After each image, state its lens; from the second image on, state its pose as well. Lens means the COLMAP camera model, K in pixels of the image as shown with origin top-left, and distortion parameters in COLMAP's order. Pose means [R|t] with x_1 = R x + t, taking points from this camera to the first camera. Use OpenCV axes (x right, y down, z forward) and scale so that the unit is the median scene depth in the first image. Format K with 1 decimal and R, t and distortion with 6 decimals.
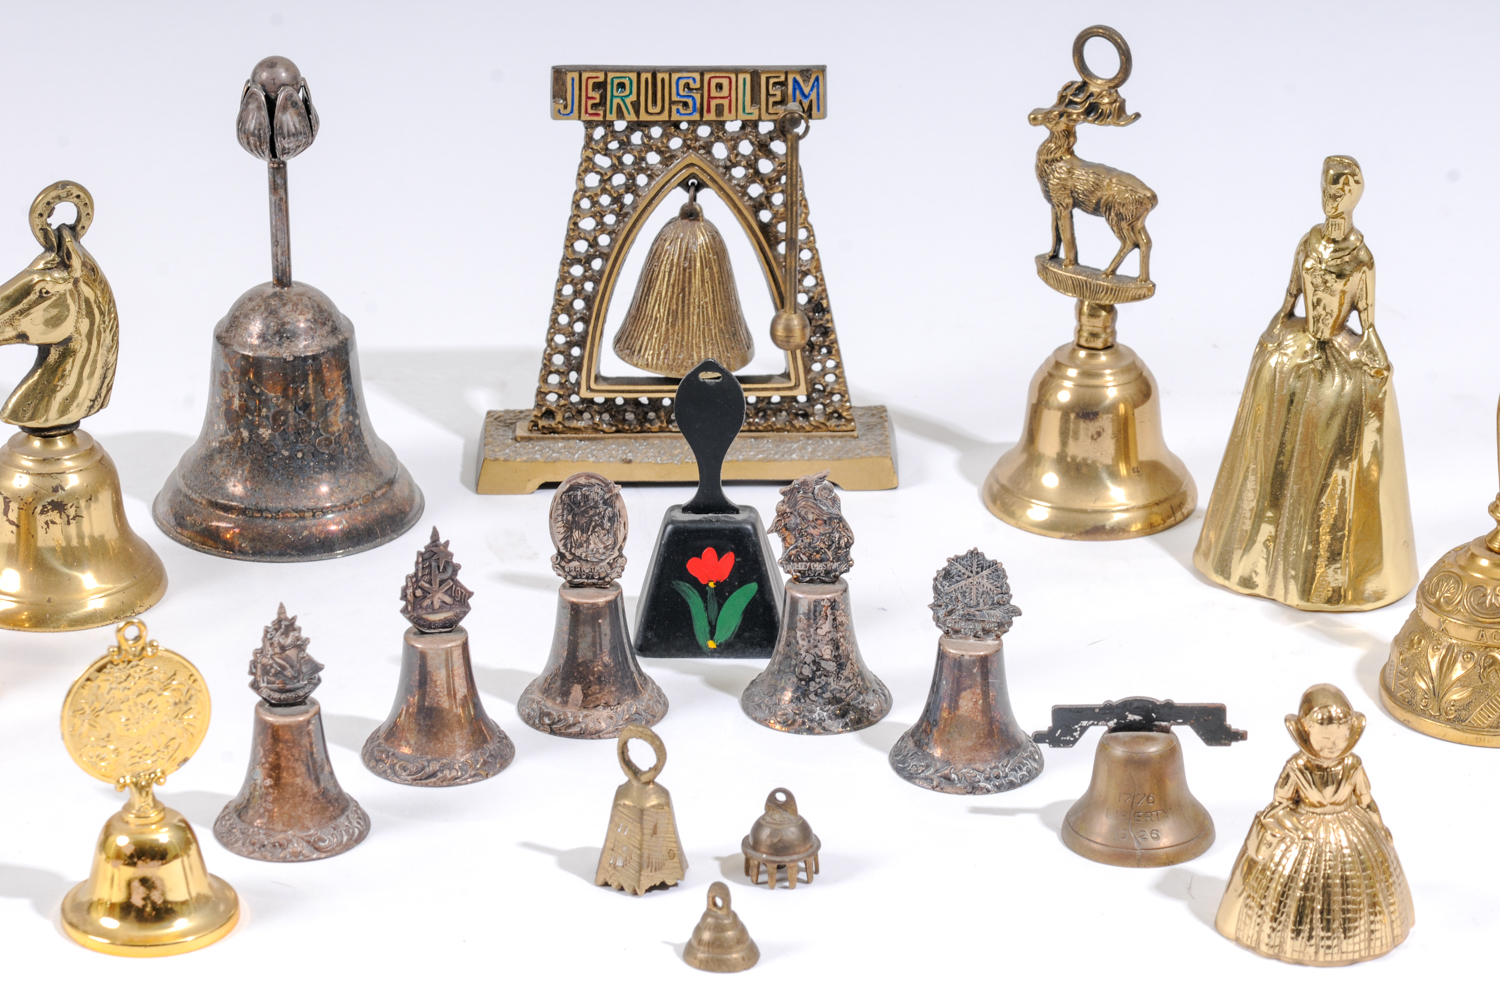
lens RADIAL K [[7242.1, 0, 743.0], [0, 7242.1, 488.5], [0, 0, 1]] dist [0.006438, 0.000000]
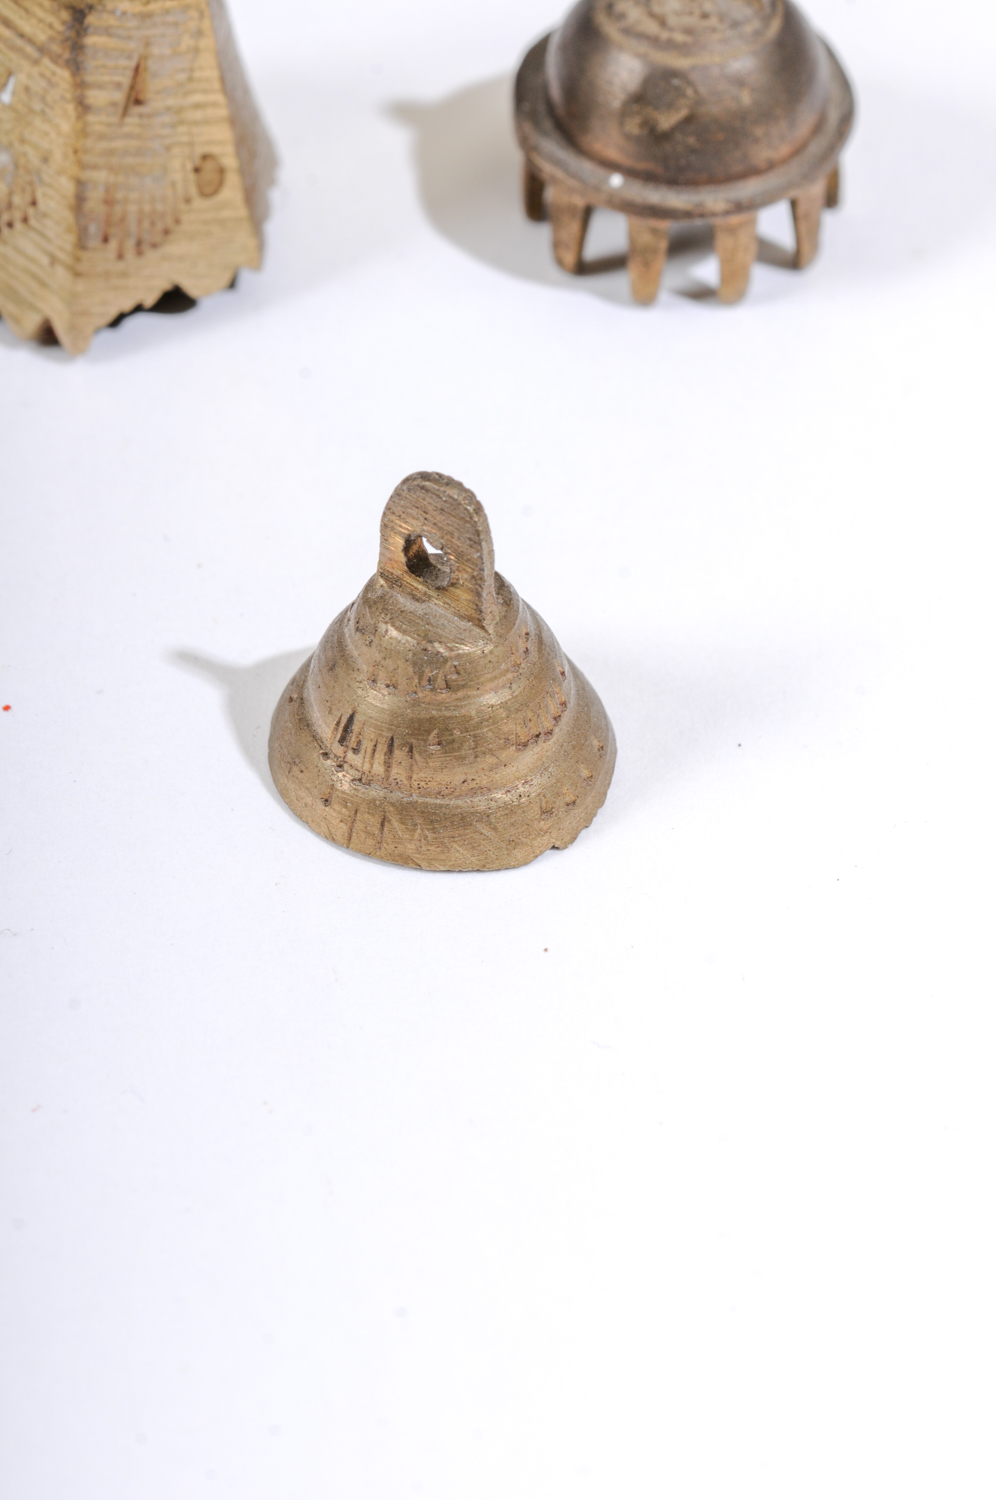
lens RADIAL K [[7242.1, 0, 490.8], [0, 7242.1, 747.0], [0, 0, 1]] dist [0.006438, 0.000000]
pose [[0.999194, -0.003753, 0.039956, -0.009770], [-0.011988, 0.922242, 0.386427, -0.020182], [-0.038299, -0.386595, 0.921454, 0.748250]]
